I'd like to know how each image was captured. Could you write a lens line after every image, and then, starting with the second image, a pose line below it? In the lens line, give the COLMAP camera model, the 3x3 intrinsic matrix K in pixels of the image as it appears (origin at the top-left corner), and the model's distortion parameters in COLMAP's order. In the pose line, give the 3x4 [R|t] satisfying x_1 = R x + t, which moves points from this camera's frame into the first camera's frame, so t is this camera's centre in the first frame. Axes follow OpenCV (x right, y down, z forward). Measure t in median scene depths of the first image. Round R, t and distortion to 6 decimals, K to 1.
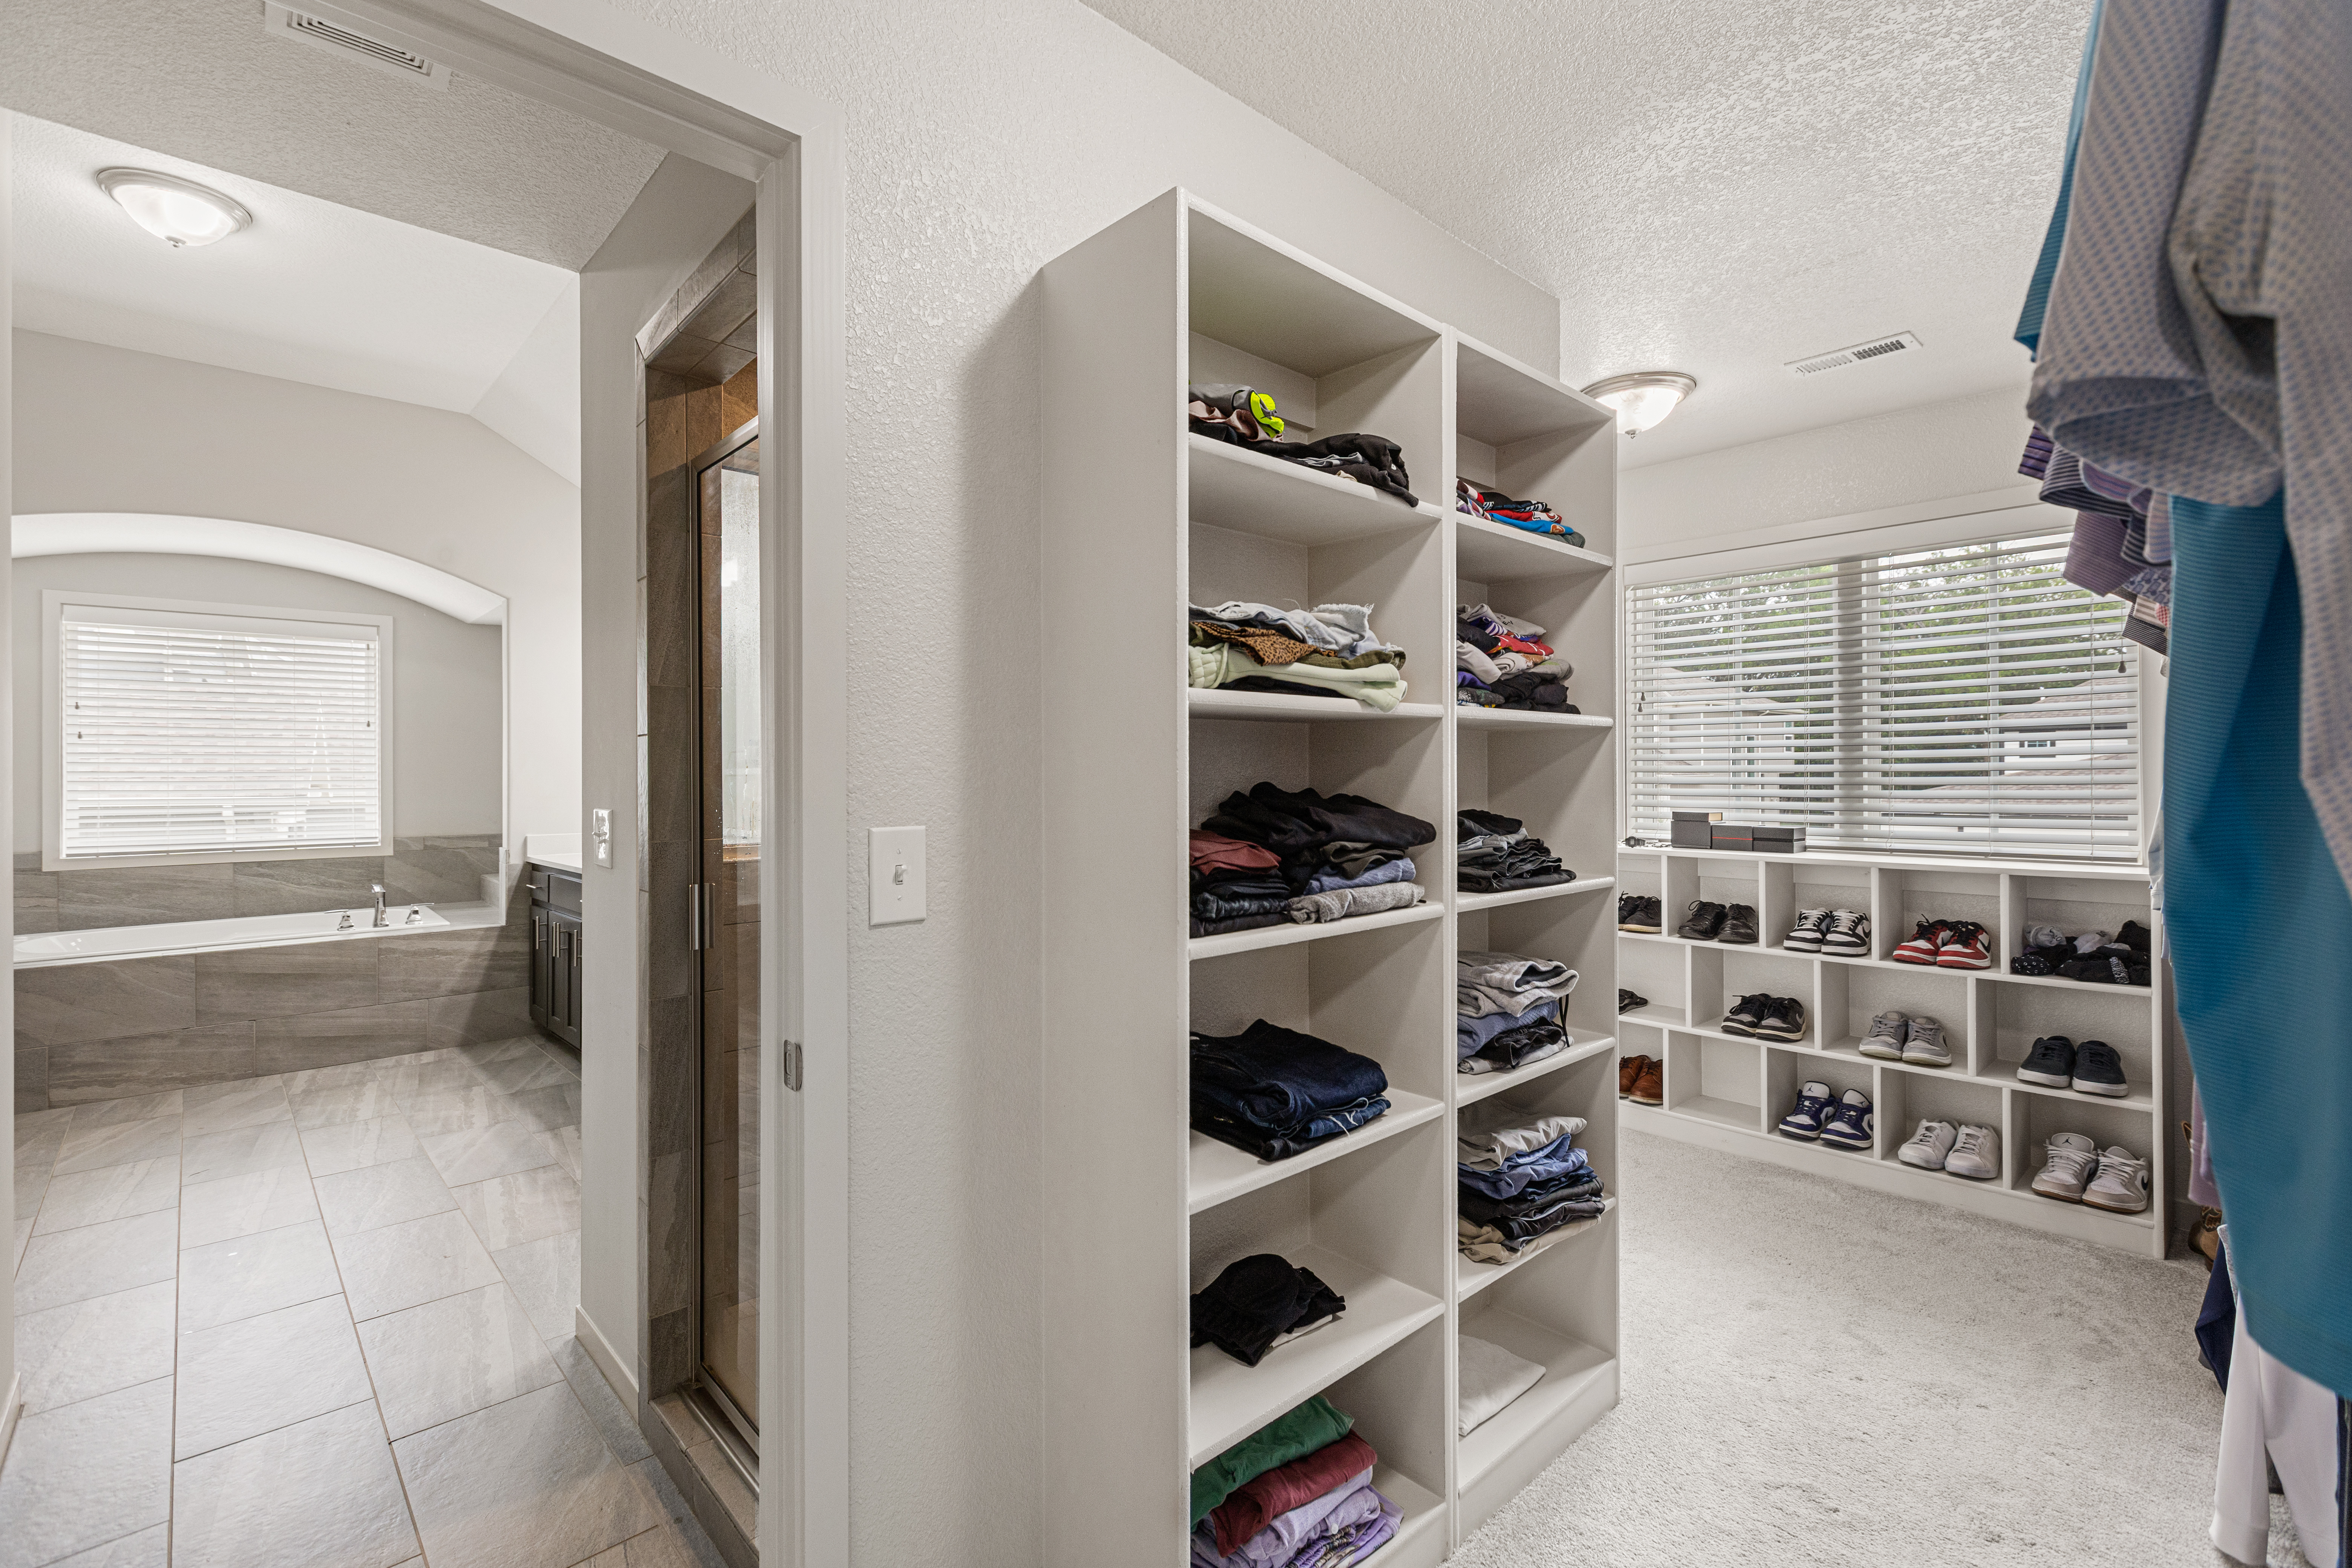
lens RADIAL K [[1063.9, 0, 1188.4], [0, 1063.9, 768.1], [0, 0, 1]] dist [0.001988, -0.000272]
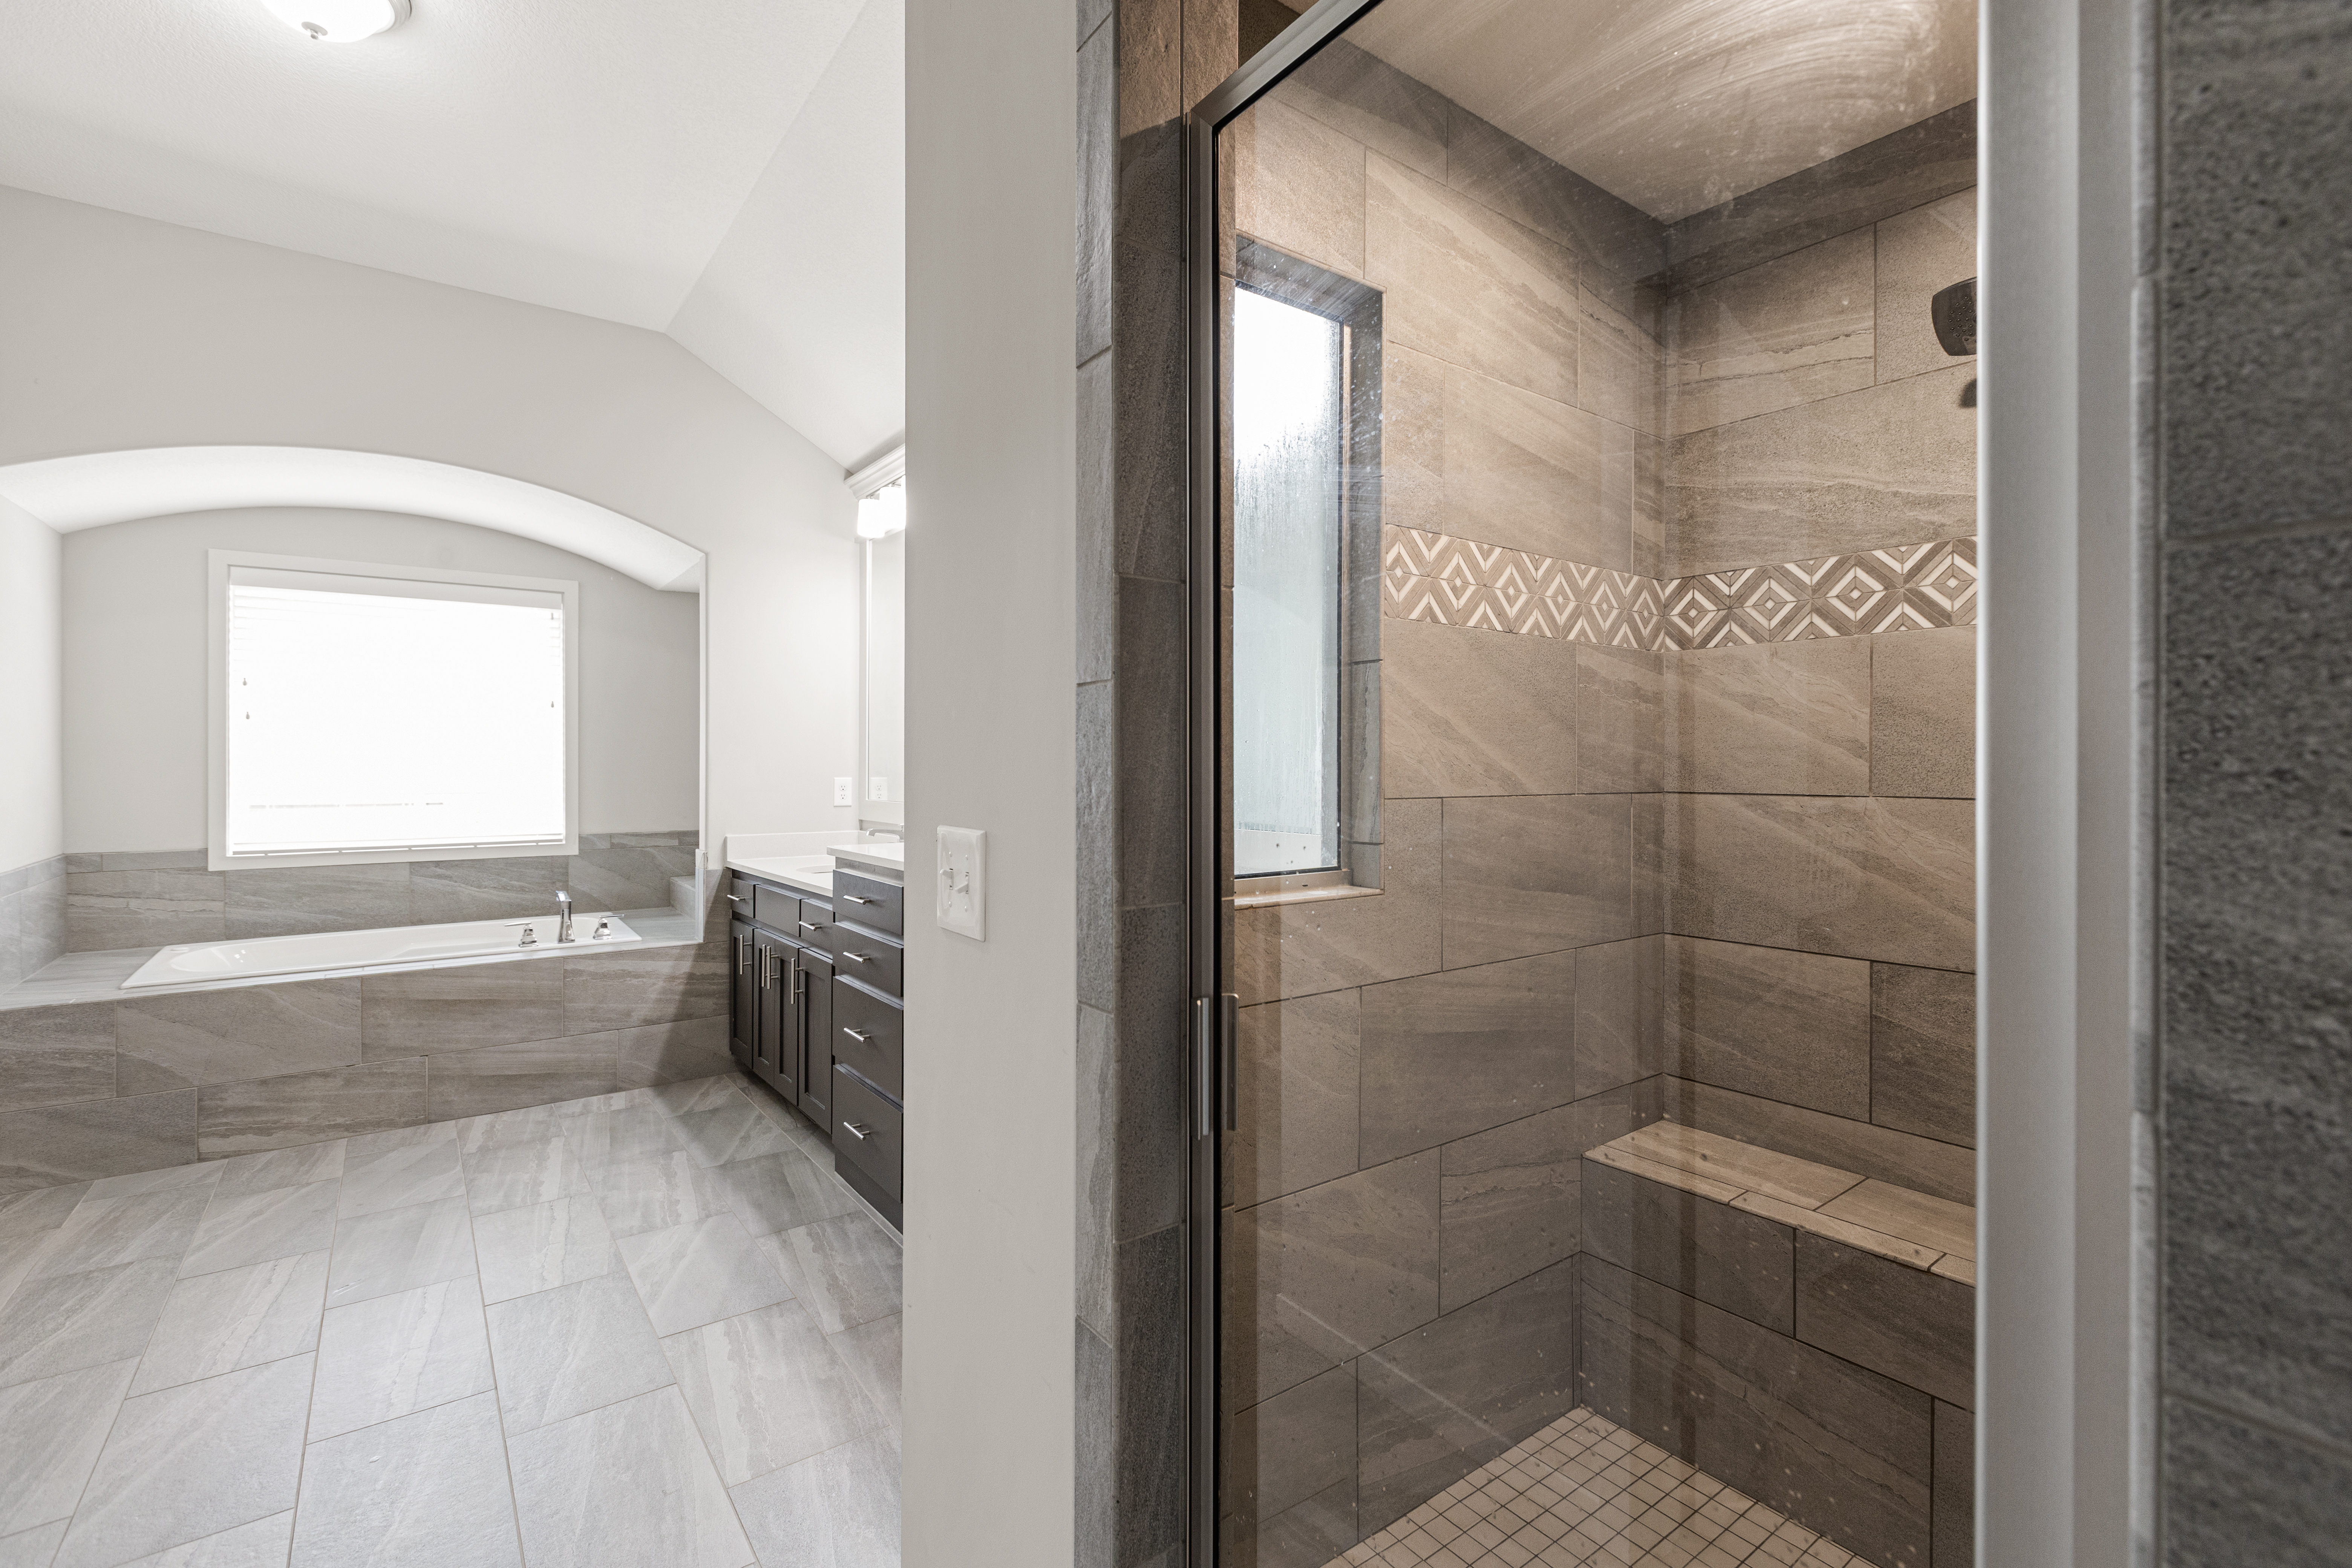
lens RADIAL K [[1060.0, 0, 1188.8], [0, 1060.0, 765.1], [0, 0, 1]] dist [0.001799, -0.000669]
pose [[0.993625, 0.005389, -0.112610, -0.184924], [-0.004792, 0.999973, 0.005572, 0.001347], [0.112637, -0.004996, 0.993624, 0.234943]]
